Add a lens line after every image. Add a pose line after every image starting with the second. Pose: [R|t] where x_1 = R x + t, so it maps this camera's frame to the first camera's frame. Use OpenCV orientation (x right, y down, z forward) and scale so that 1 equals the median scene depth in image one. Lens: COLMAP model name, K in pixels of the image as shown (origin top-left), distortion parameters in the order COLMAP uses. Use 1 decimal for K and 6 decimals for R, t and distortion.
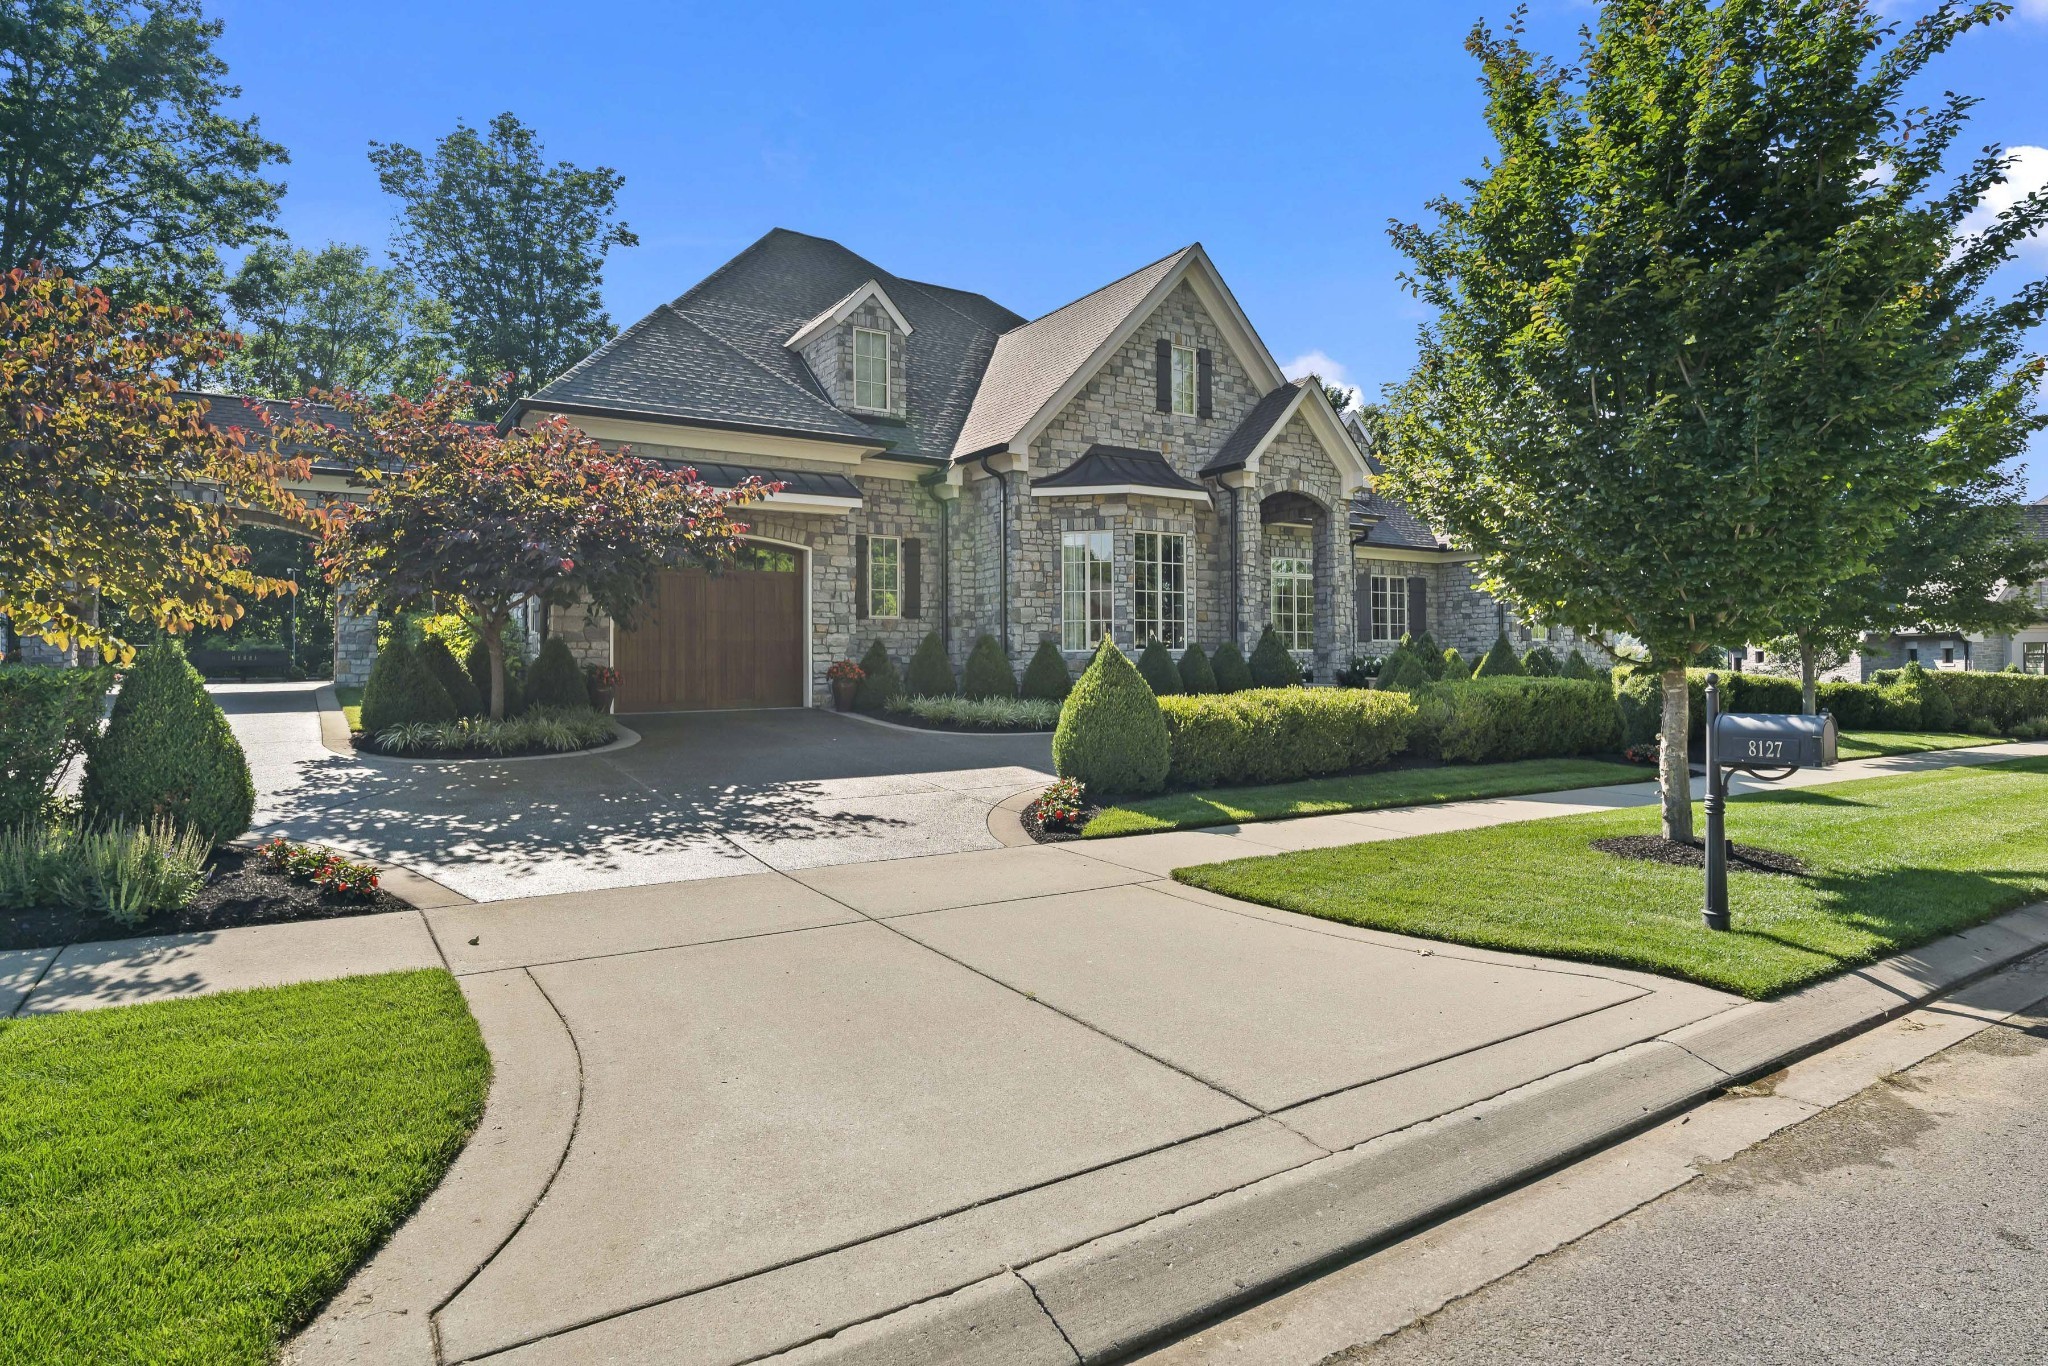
lens RADIAL K [[1093.6, 0, 1023.9], [0, 1093.6, 627.8], [0, 0, 1]] dist [-0.001439, 0.000414]
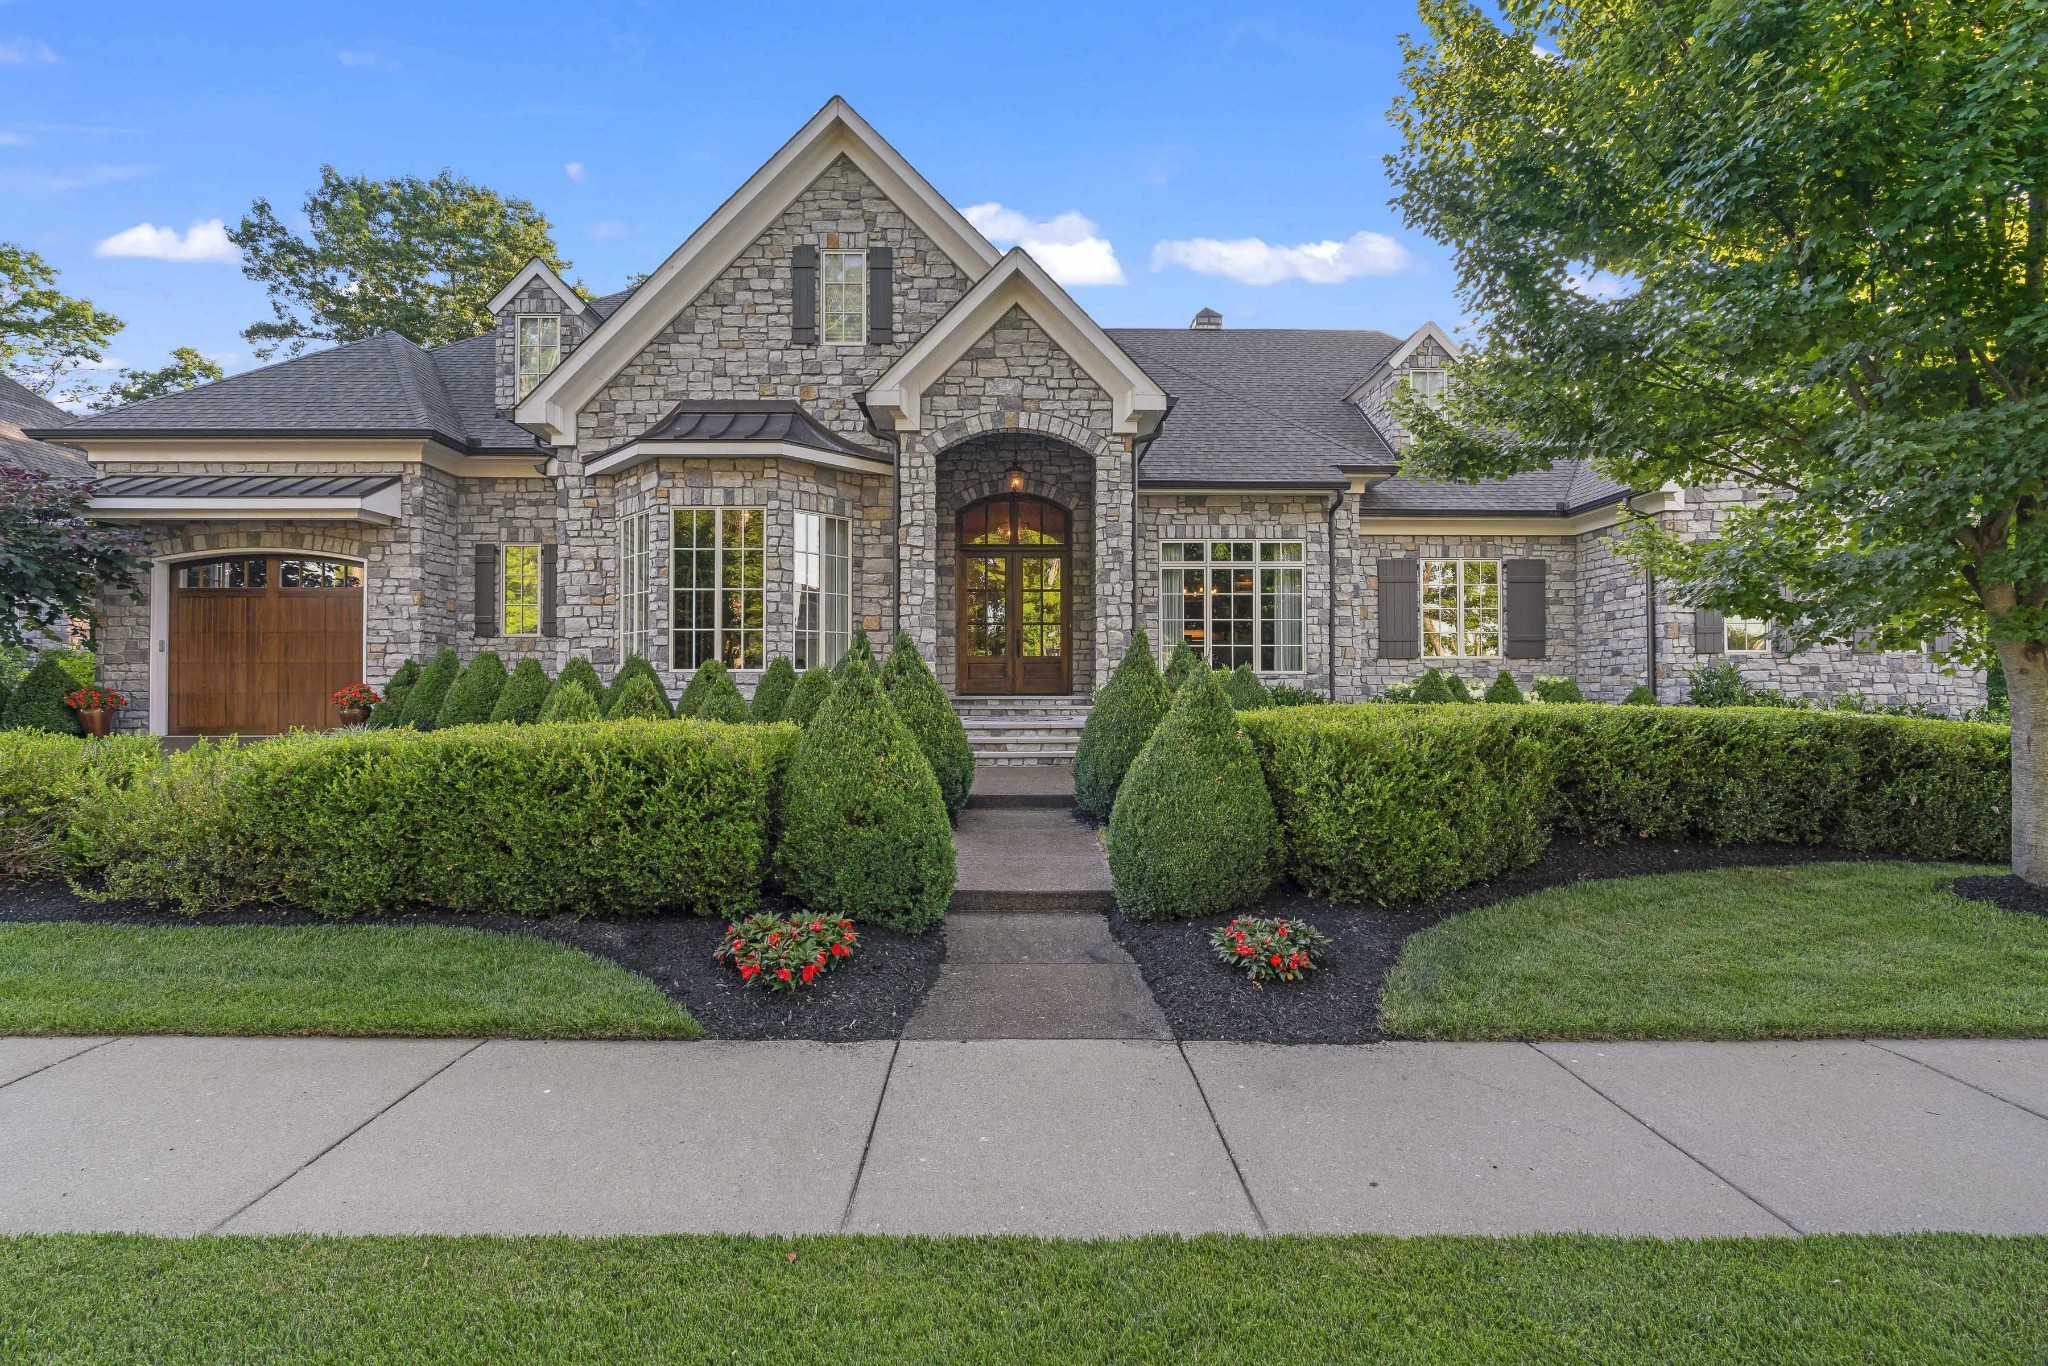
lens RADIAL K [[908.0, 0, 1021.7], [0, 908.0, 667.7], [0, 0, 1]] dist [-0.005892, 0.001107]
pose [[0.844785, -0.007423, -0.535055, 0.577428], [0.012384, 0.999907, 0.005681, 0.016603], [0.534963, -0.011425, 0.844798, 0.569506]]
